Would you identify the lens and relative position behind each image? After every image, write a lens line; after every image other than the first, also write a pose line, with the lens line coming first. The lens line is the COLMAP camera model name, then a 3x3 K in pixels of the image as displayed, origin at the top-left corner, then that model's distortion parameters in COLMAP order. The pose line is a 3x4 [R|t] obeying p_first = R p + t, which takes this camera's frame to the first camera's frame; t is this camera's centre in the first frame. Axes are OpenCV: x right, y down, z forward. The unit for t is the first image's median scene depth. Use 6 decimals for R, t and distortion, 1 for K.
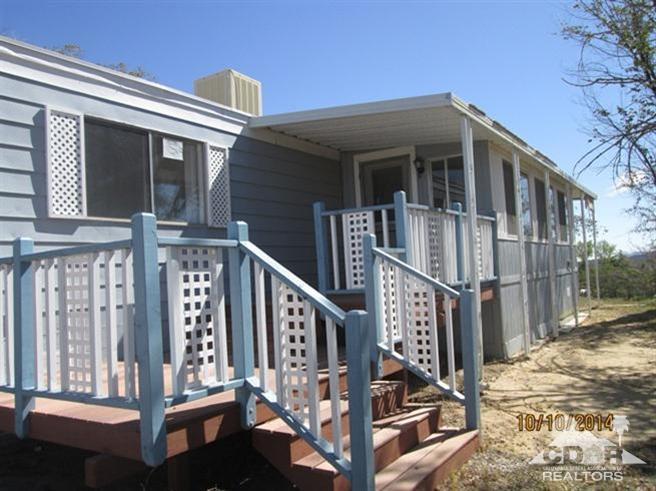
lens RADIAL K [[546.8, 0, 328.3], [0, 546.8, 247.7], [0, 0, 1]] dist [0.010695, -0.006582]
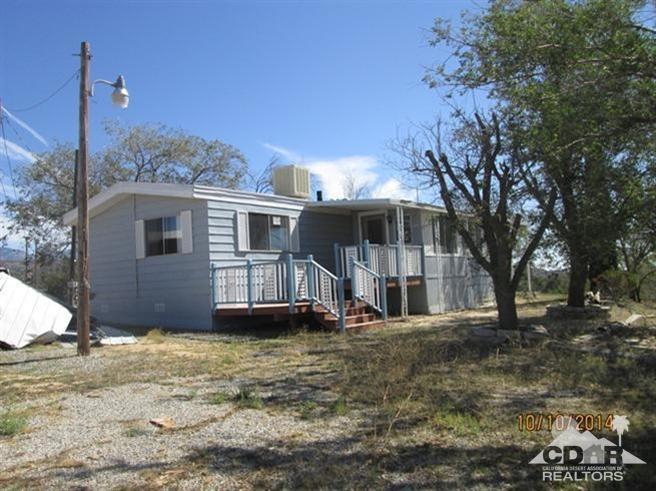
lens RADIAL K [[546.8, 0, 328.6], [0, 546.8, 244.3], [0, 0, 1]] dist [0.010695, -0.006582]
pose [[0.997528, -0.006080, -0.070011, 0.137794], [0.004431, 0.999710, -0.023685, -0.020674], [0.070135, 0.023317, 0.997265, -1.690022]]
